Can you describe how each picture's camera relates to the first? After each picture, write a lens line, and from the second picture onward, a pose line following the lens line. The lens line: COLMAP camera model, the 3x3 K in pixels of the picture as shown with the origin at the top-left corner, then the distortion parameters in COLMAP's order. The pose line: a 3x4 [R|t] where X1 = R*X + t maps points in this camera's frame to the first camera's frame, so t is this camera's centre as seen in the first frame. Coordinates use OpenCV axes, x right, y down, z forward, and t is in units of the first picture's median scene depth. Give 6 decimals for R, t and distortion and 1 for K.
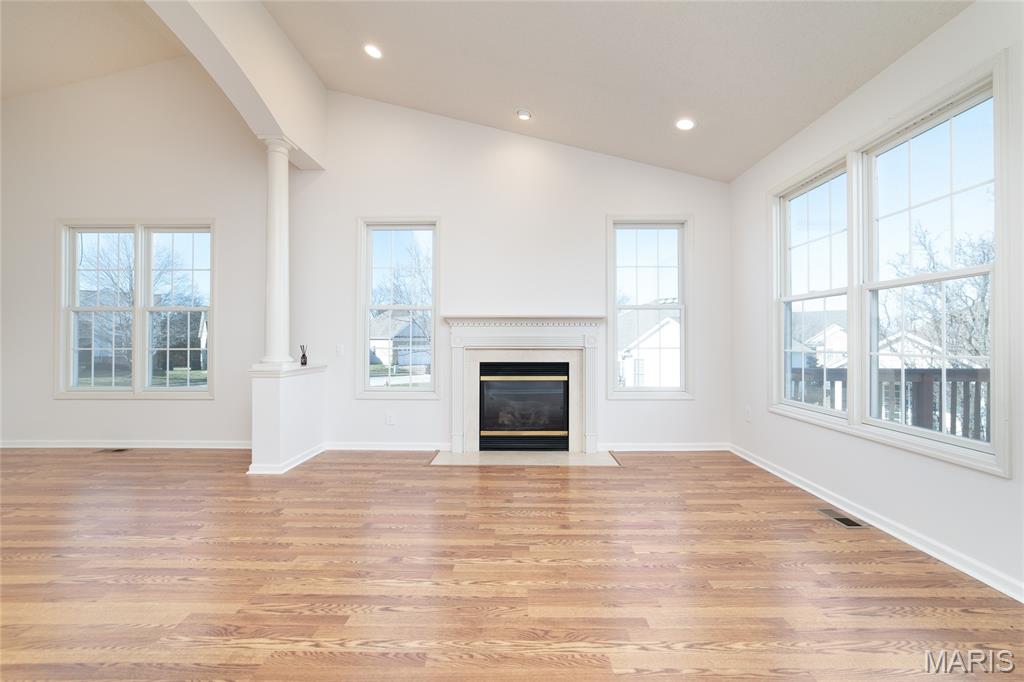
lens RADIAL K [[402.7, 0, 518.1], [0, 402.7, 340.0], [0, 0, 1]] dist [-0.010618, 0.003446]
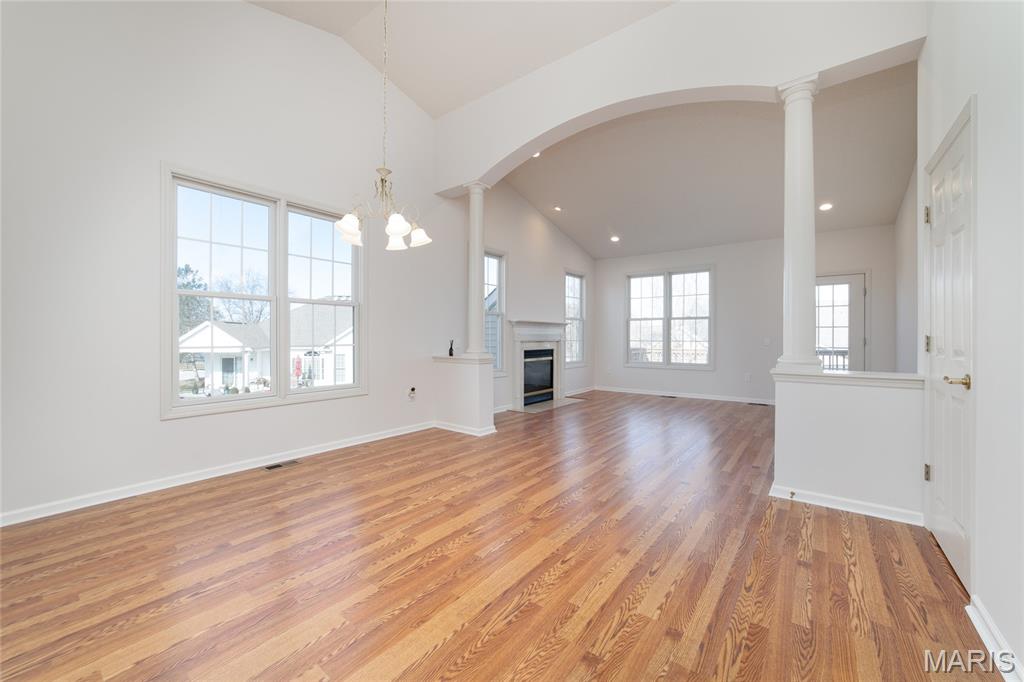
lens RADIAL K [[402.7, 0, 508.5], [0, 402.7, 335.2], [0, 0, 1]] dist [-0.010618, 0.003446]
pose [[0.606003, 0.003115, 0.795457, -1.397510], [-0.003521, 0.999993, -0.001234, -0.000932], [-0.795455, -0.002053, 0.606009, 0.097647]]
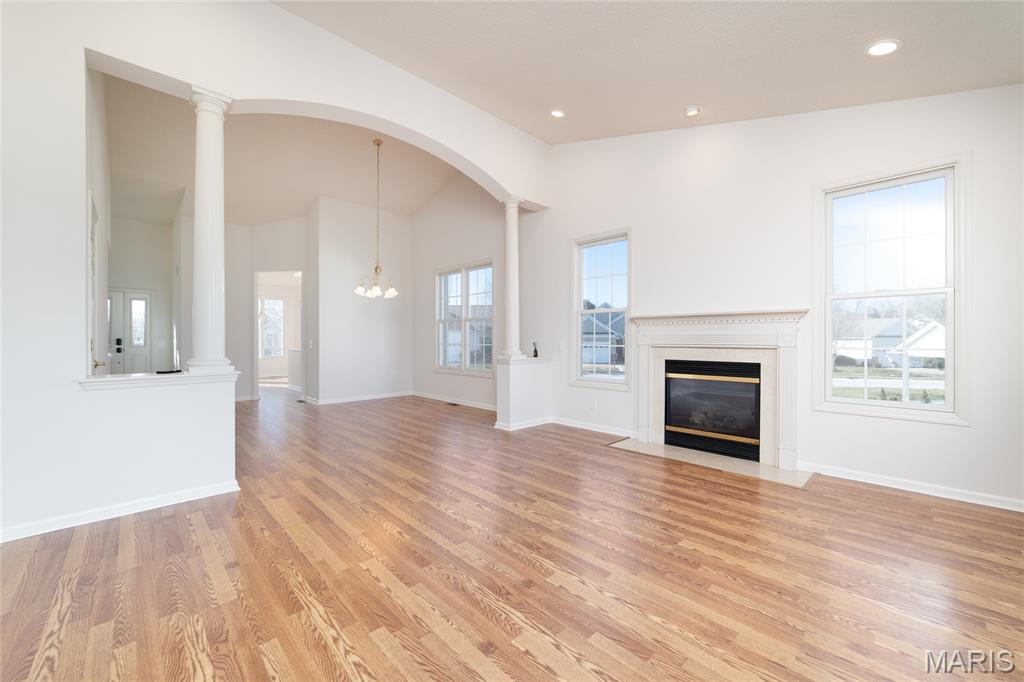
lens RADIAL K [[402.7, 0, 510.2], [0, 402.7, 349.7], [0, 0, 1]] dist [-0.010618, 0.003446]
pose [[0.698047, 0.016900, -0.715852, 0.378003], [0.004565, 0.999596, 0.028050, -0.001505], [0.716037, -0.022848, 0.697688, -0.012760]]
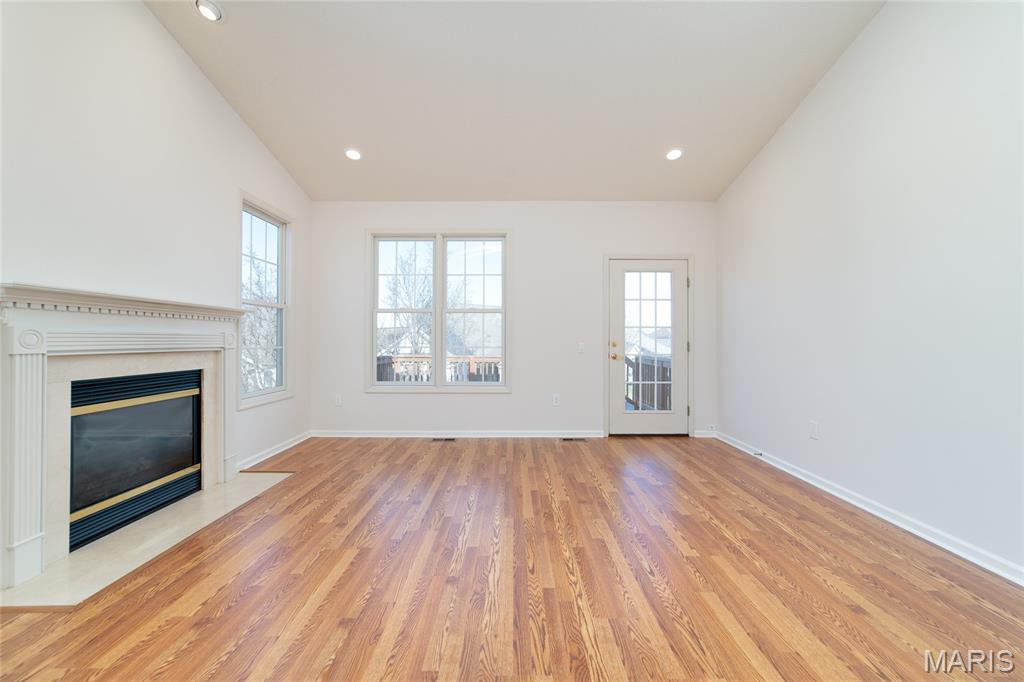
lens RADIAL K [[402.7, 0, 511.1], [0, 402.7, 337.1], [0, 0, 1]] dist [-0.010618, 0.003446]
pose [[-0.009565, 0.009439, 0.999910, -0.622872], [-0.005614, 0.999939, -0.009493, -0.000101], [-0.999938, -0.005704, -0.009511, 0.444863]]
